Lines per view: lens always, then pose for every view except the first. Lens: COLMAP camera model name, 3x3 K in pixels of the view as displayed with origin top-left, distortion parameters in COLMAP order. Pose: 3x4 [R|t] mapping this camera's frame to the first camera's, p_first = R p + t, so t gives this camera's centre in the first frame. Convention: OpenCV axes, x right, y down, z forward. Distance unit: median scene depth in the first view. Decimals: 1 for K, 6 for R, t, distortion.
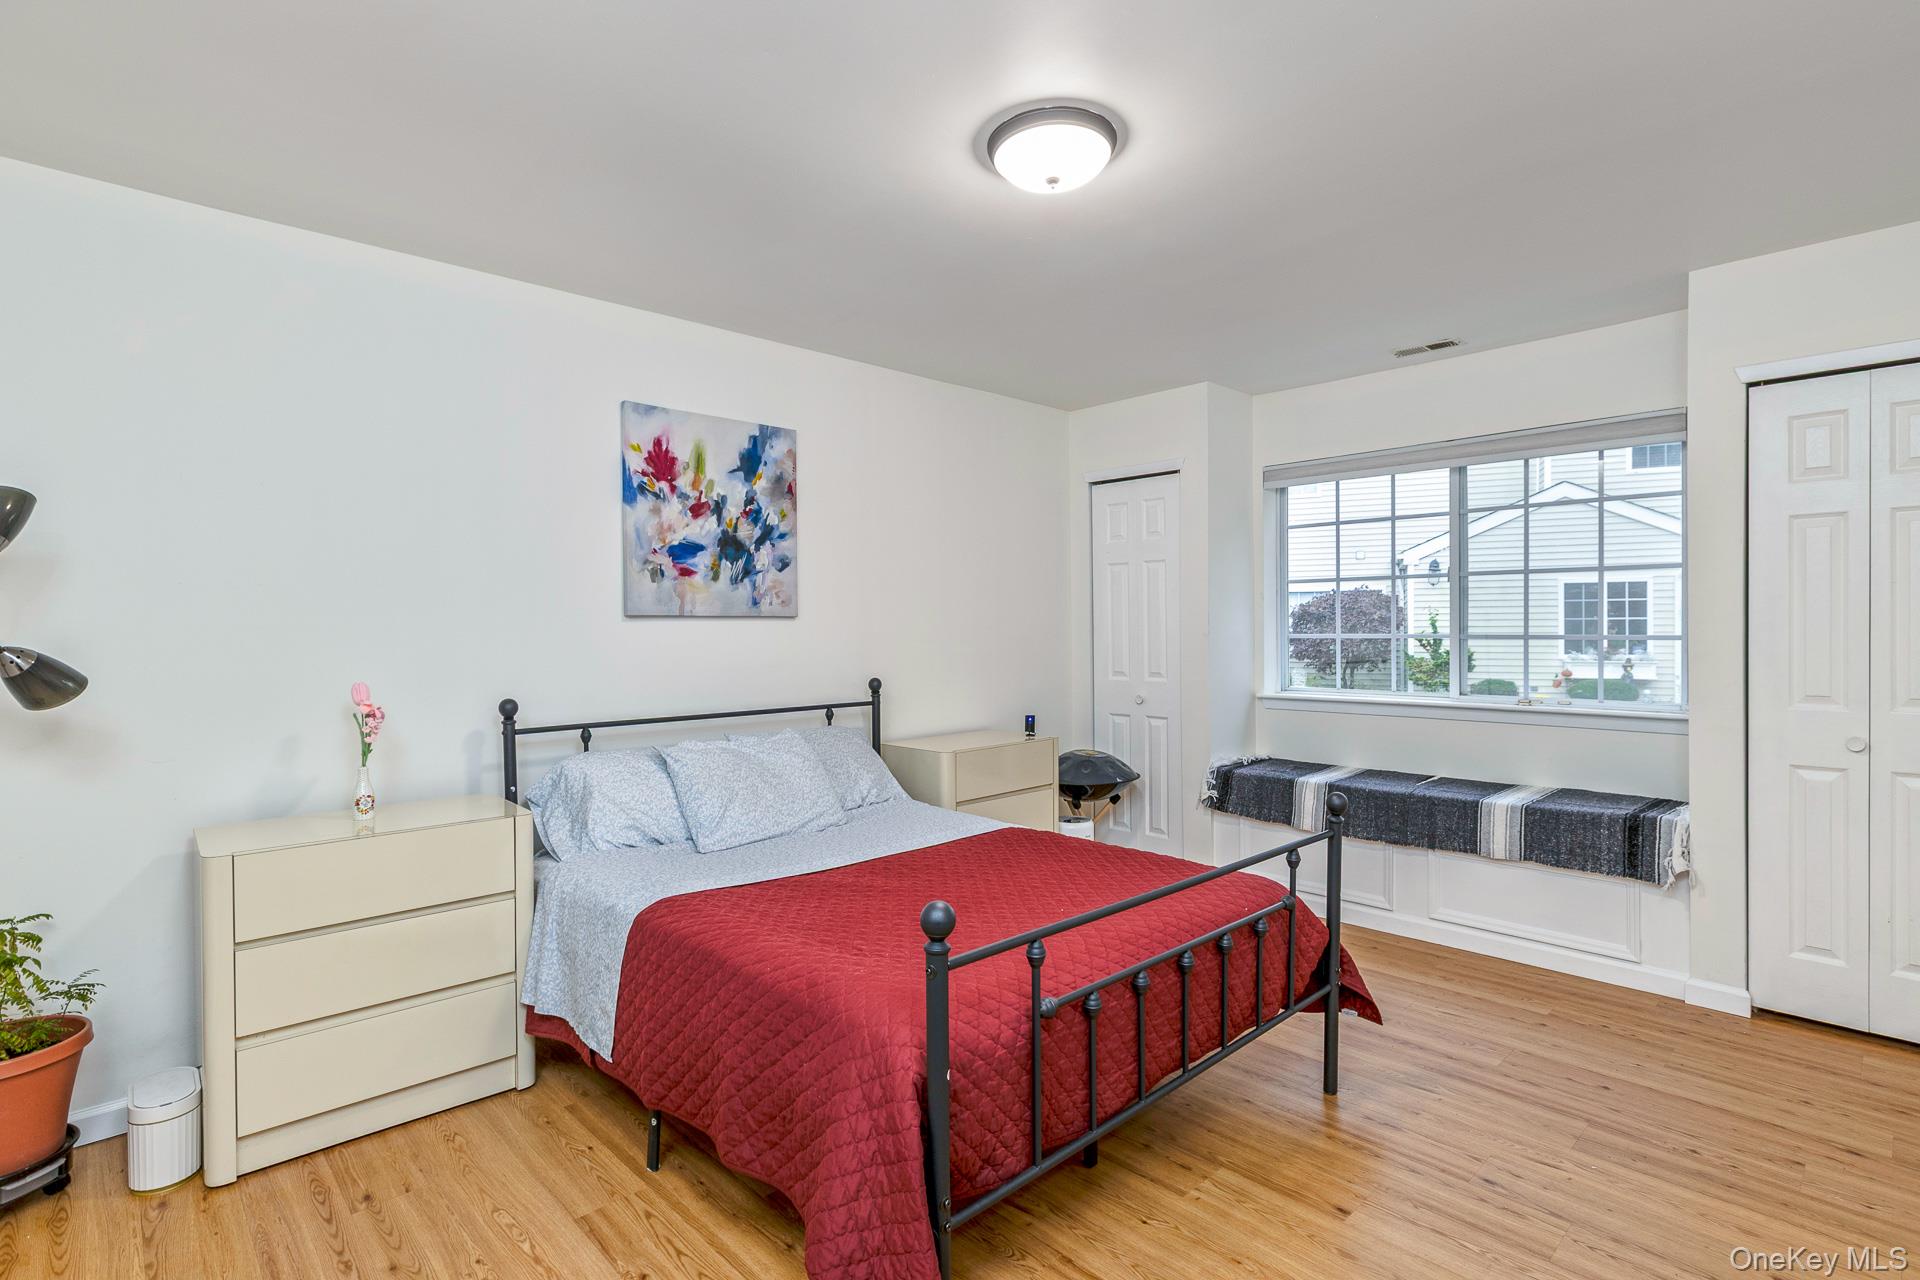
lens RADIAL K [[921.9, 0, 961.5], [0, 921.9, 642.4], [0, 0, 1]] dist [-0.014389, -0.000059]
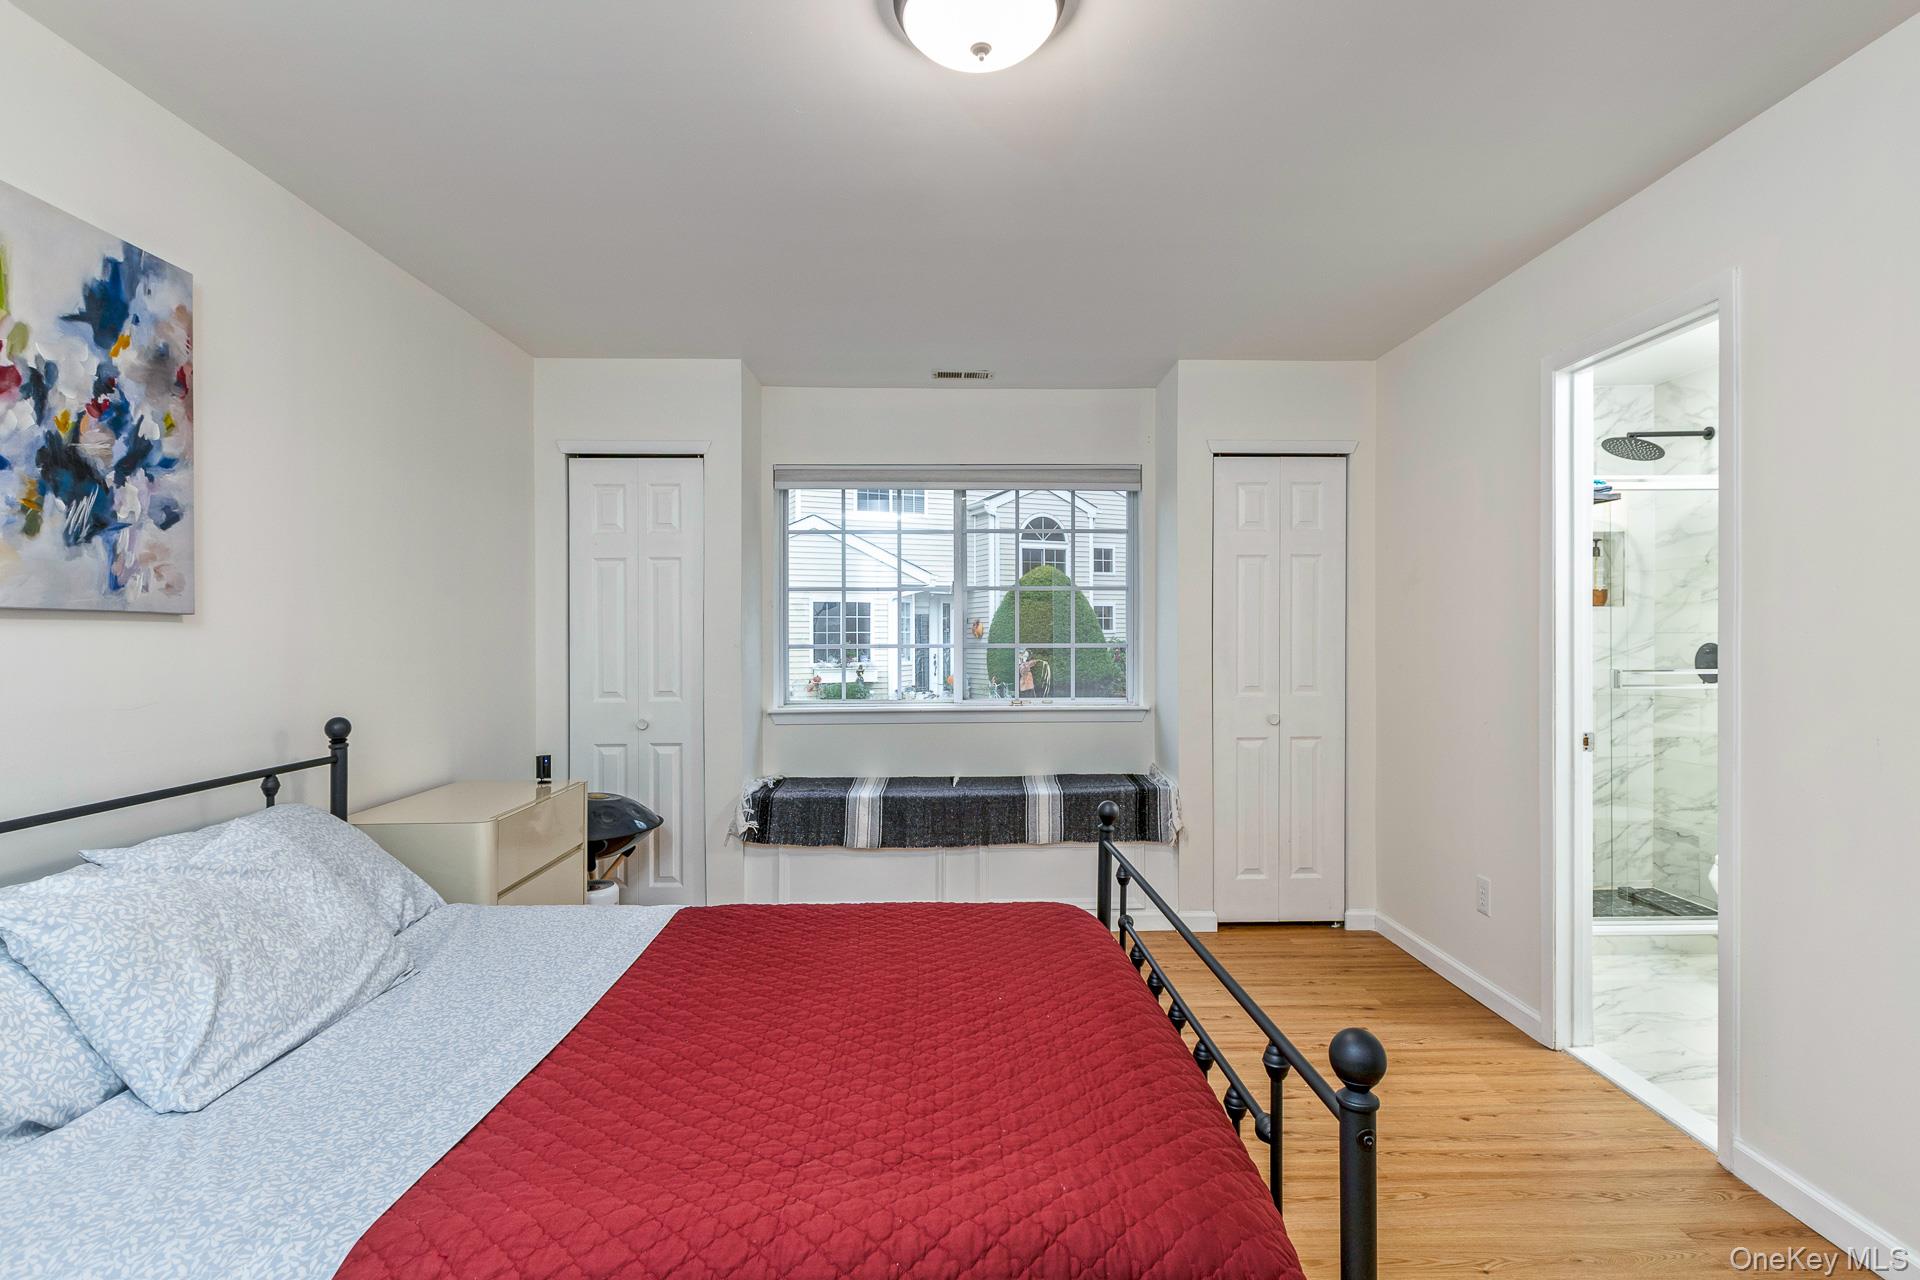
lens RADIAL K [[912.0, 0, 962.4], [0, 912.0, 642.5], [0, 0, 1]] dist [-0.001093, 0.000007]
pose [[0.659112, -0.001419, 0.752044, -0.285629], [0.011816, 0.999894, -0.008468, -0.001288], [-0.751952, 0.014468, 0.659059, 0.302046]]
